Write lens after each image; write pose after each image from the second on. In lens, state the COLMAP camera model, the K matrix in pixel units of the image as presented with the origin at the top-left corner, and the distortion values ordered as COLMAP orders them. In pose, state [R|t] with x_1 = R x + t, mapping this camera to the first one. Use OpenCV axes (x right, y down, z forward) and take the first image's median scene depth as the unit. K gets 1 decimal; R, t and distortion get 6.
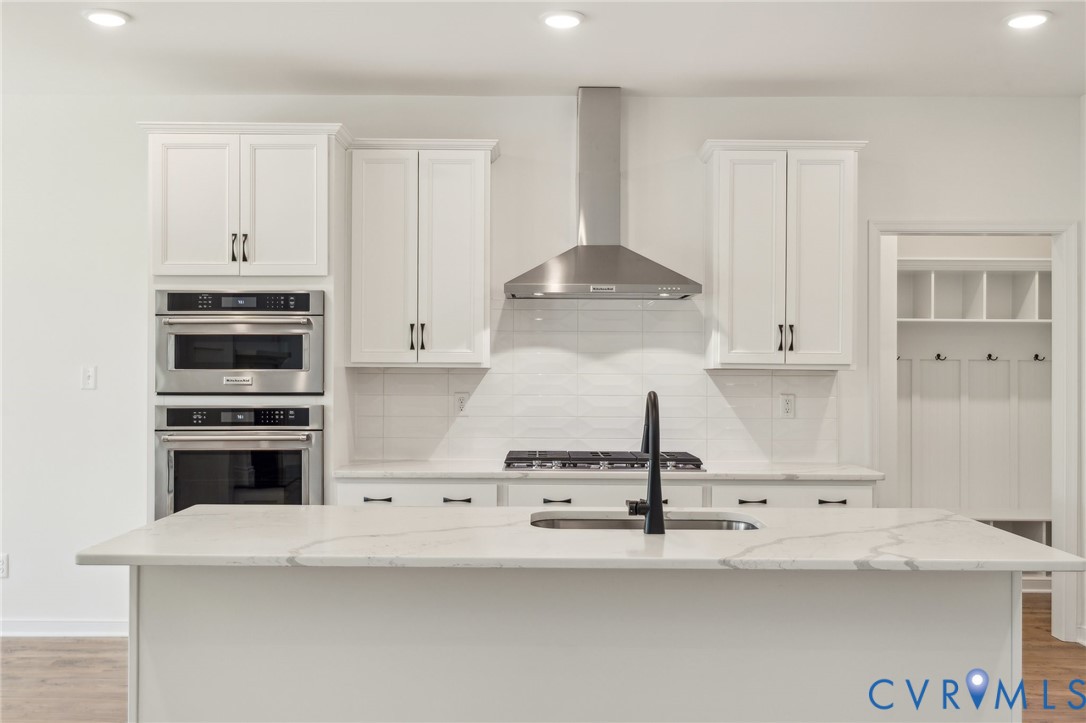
lens RADIAL K [[1077.8, 0, 543.2], [0, 1077.8, 363.7], [0, 0, 1]] dist [-0.005269, 0.000000]
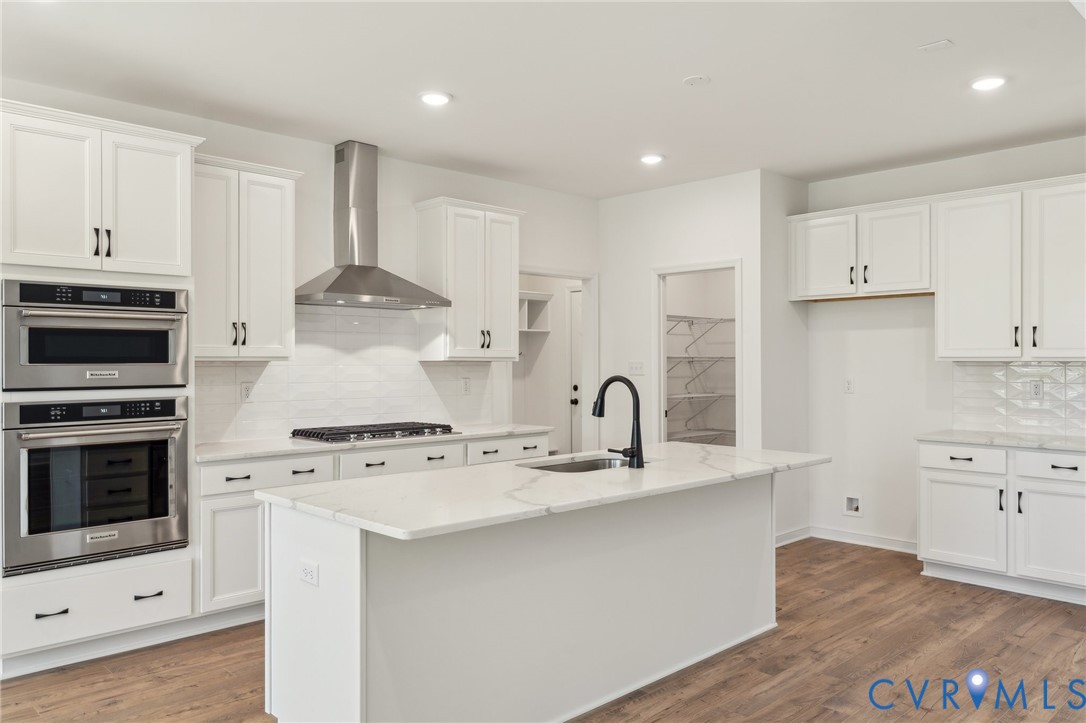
lens RADIAL K [[804.0, 0, 542.6], [0, 804.0, 360.0], [0, 0, 1]] dist [0.010785, 0.003298]
pose [[0.716511, -0.003797, 0.697565, -0.513128], [-0.000546, 0.999982, 0.006005, -0.002771], [-0.697575, -0.004684, 0.716496, 0.172639]]
